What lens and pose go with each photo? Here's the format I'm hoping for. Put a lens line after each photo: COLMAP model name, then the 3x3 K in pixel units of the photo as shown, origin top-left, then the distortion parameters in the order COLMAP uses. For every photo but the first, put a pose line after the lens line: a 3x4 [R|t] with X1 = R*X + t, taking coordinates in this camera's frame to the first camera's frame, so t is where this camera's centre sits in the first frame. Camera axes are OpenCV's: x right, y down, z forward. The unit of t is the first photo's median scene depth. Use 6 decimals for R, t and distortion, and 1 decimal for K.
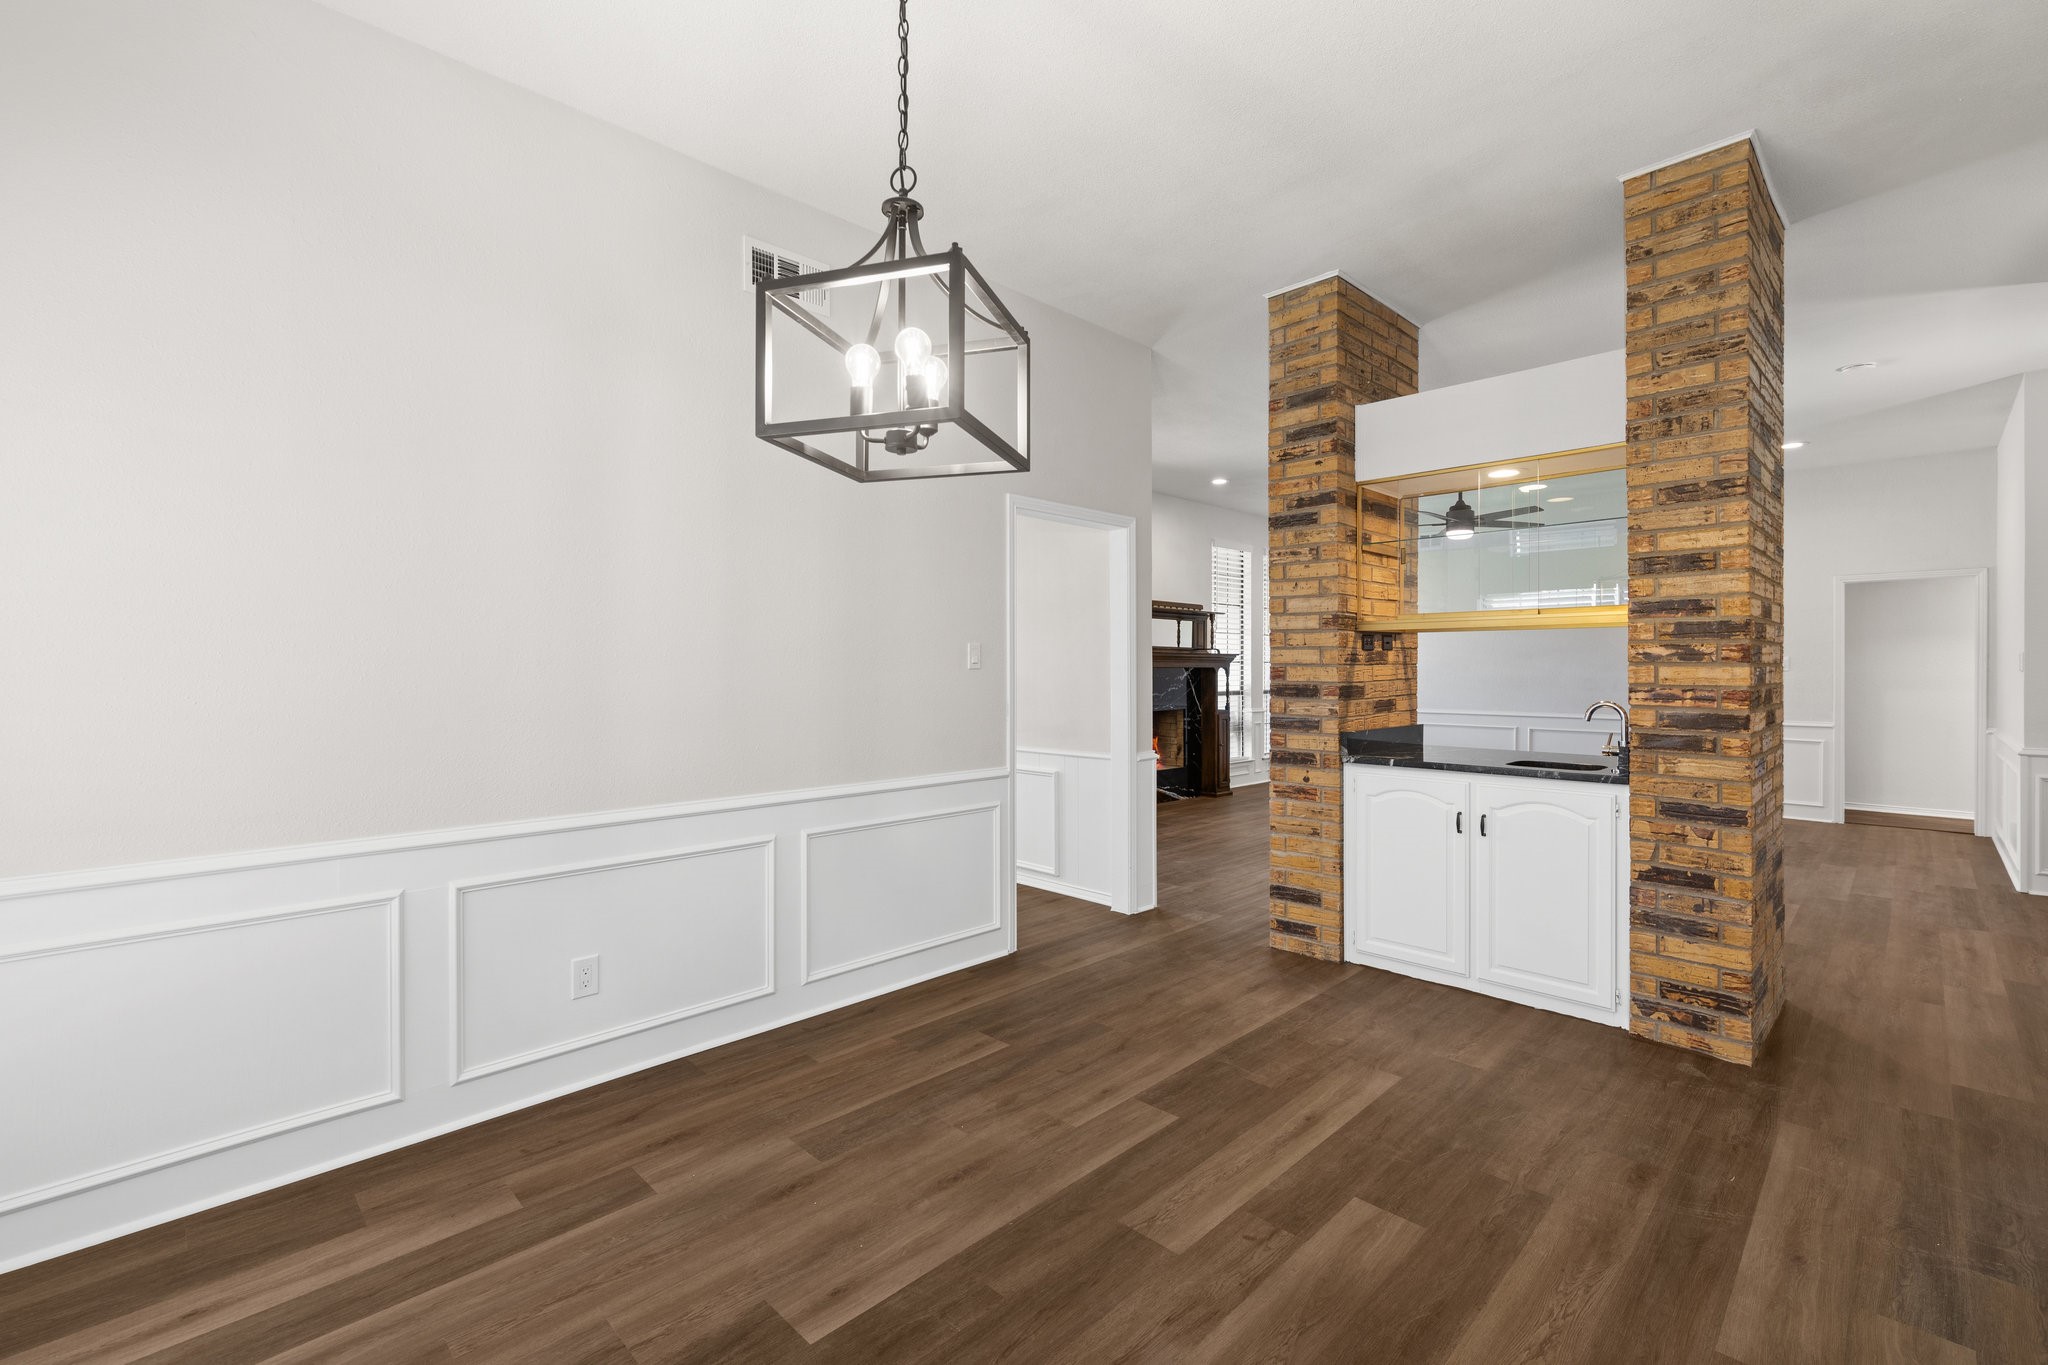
lens RADIAL K [[887.2, 0, 1033.1], [0, 887.2, 660.5], [0, 0, 1]] dist [0.000404, -0.000228]
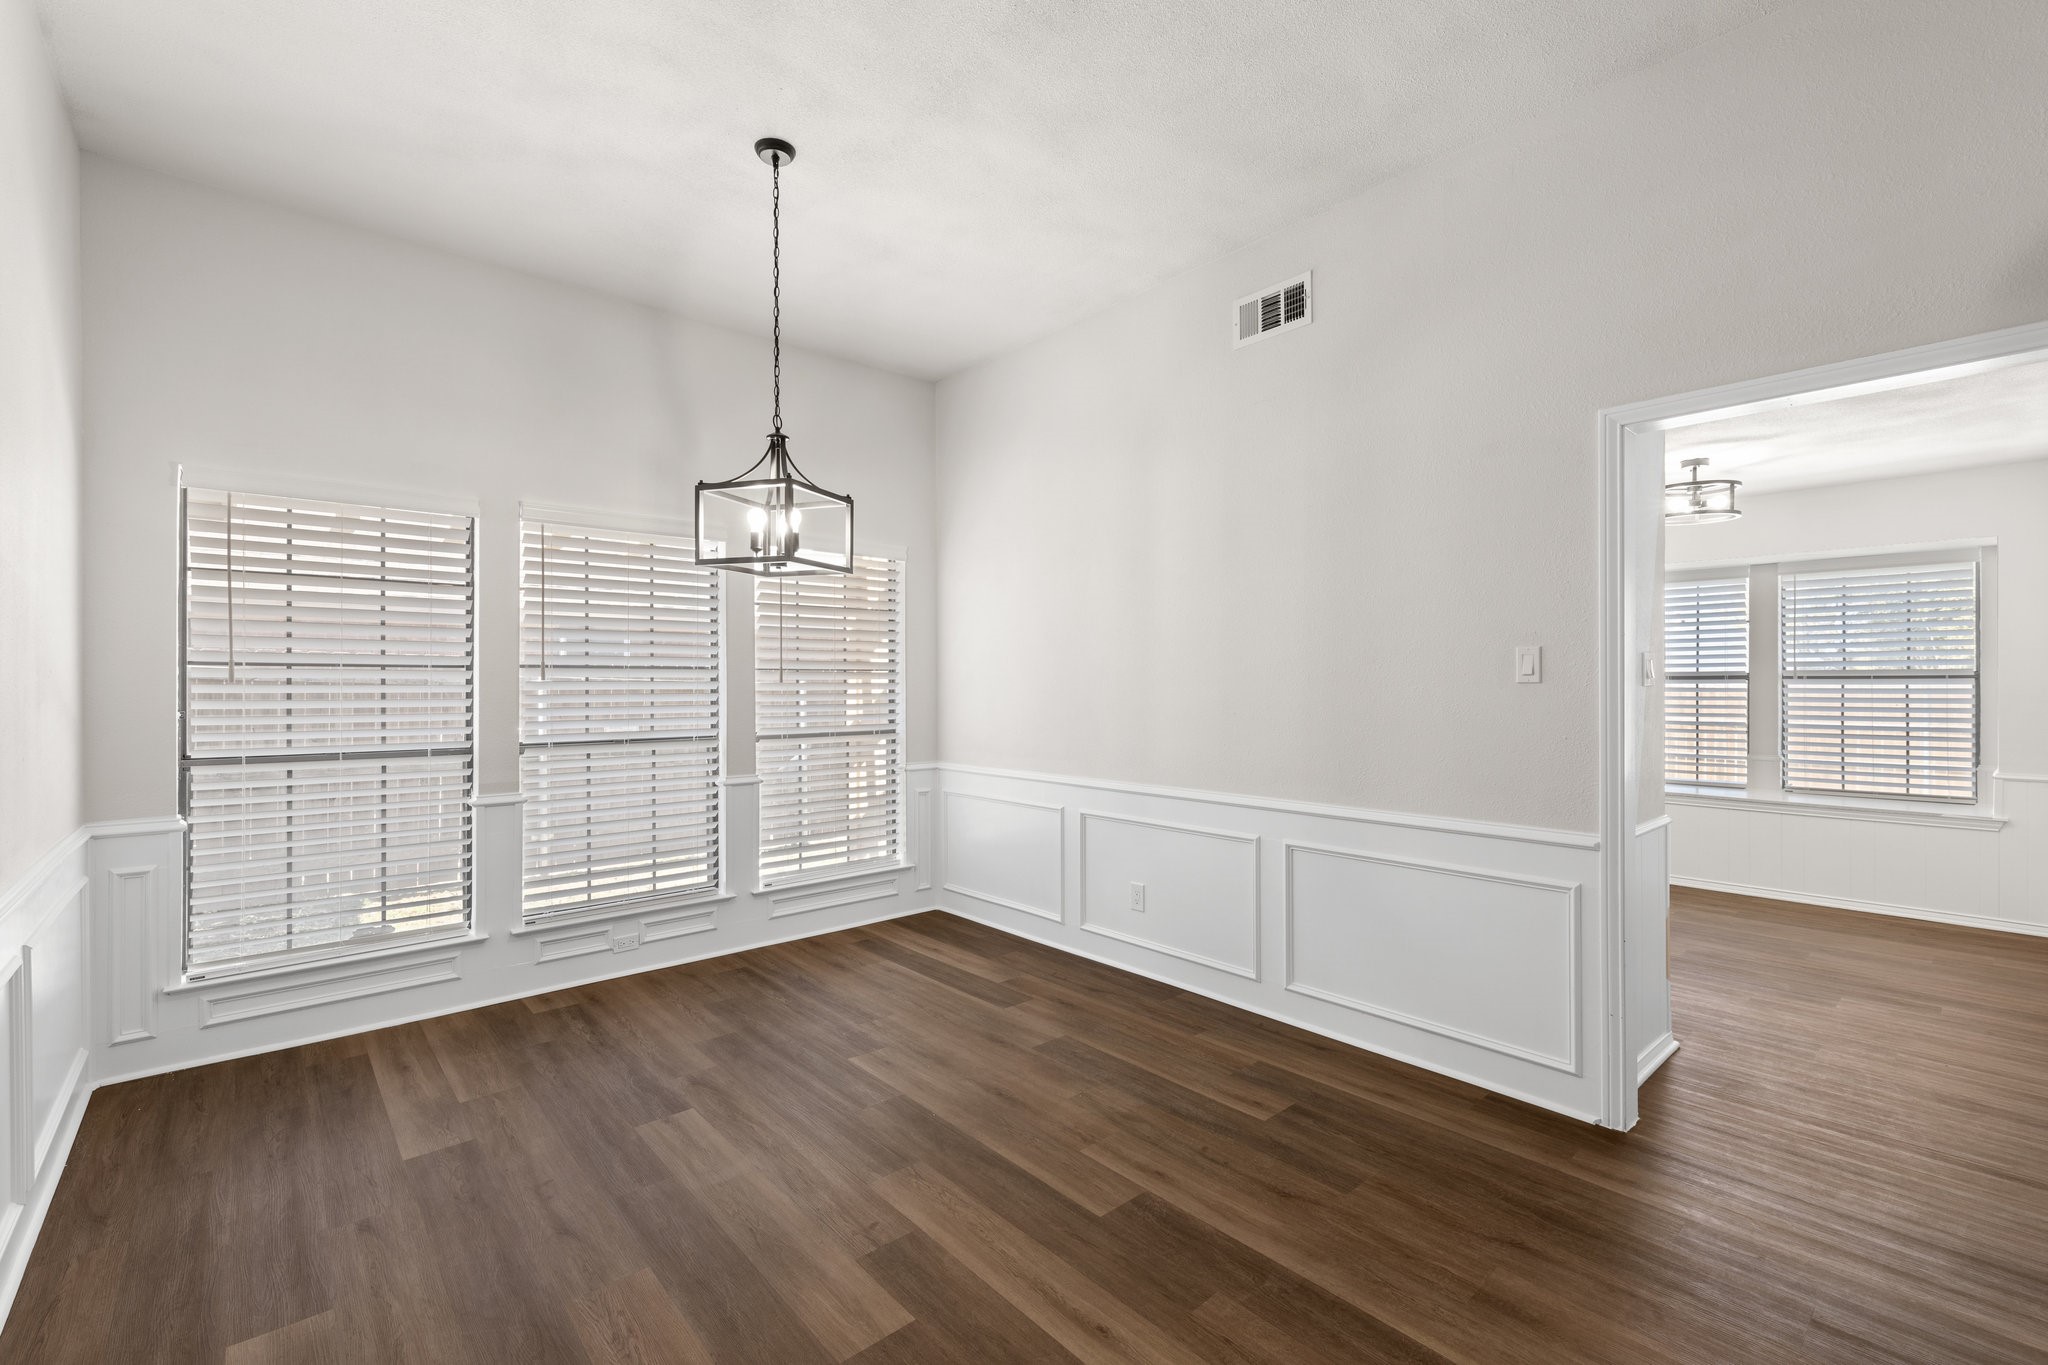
lens RADIAL K [[888.2, 0, 1024.0], [0, 888.2, 682.5], [0, 0, 1]] dist [-0.000383, -0.000073]
pose [[-0.069889, 0.003634, -0.997548, 0.790357], [0.010442, 0.999941, 0.002911, 0.004455], [0.997500, -0.010213, -0.069922, 0.778367]]
